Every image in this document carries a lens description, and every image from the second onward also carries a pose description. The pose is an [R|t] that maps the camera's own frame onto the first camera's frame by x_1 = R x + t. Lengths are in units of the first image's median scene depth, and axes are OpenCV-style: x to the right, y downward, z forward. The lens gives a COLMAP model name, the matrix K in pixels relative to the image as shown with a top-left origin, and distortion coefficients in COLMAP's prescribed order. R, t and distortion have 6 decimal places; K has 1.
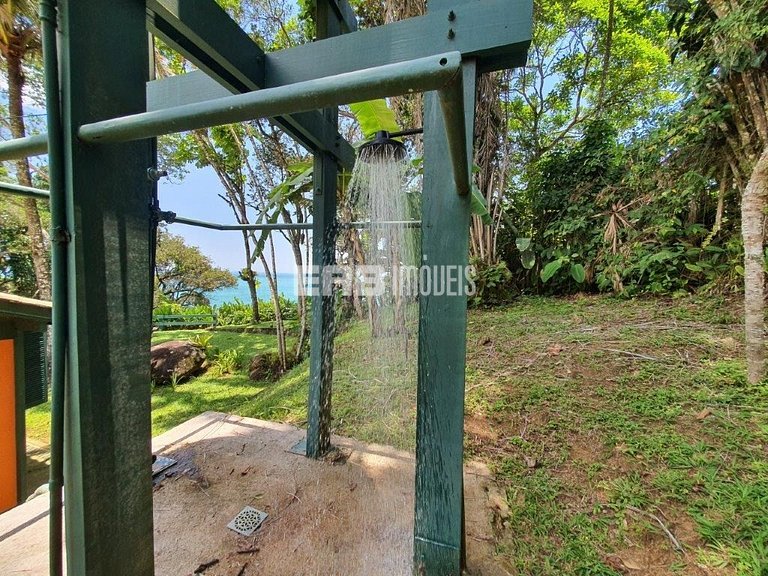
lens RADIAL K [[299.3, 0, 383.4], [0, 299.3, 284.8], [0, 0, 1]] dist [-0.000152, -0.000138]
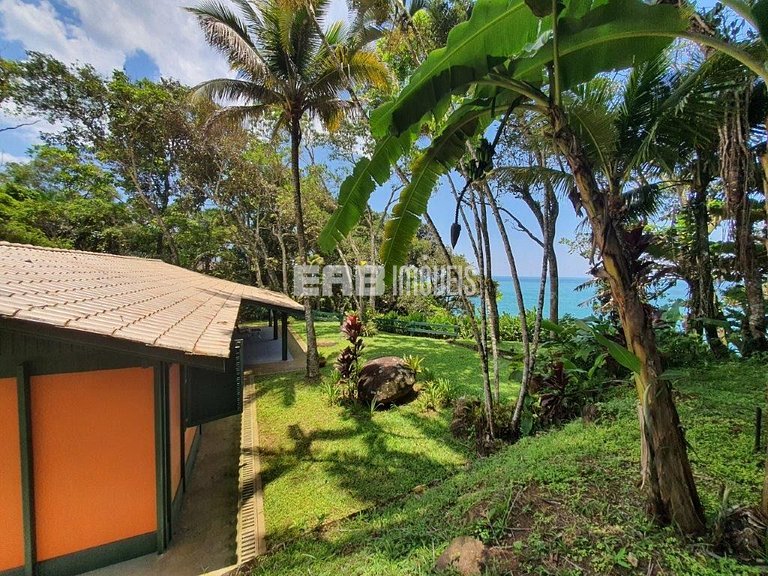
lens RADIAL K [[299.3, 0, 382.4], [0, 299.3, 287.0], [0, 0, 1]] dist [-0.000152, -0.000138]
pose [[0.647673, 0.009763, -0.761856, 0.008862], [-0.015596, 0.999878, -0.000446, -0.037207], [0.761759, 0.012171, 0.647747, 0.378811]]
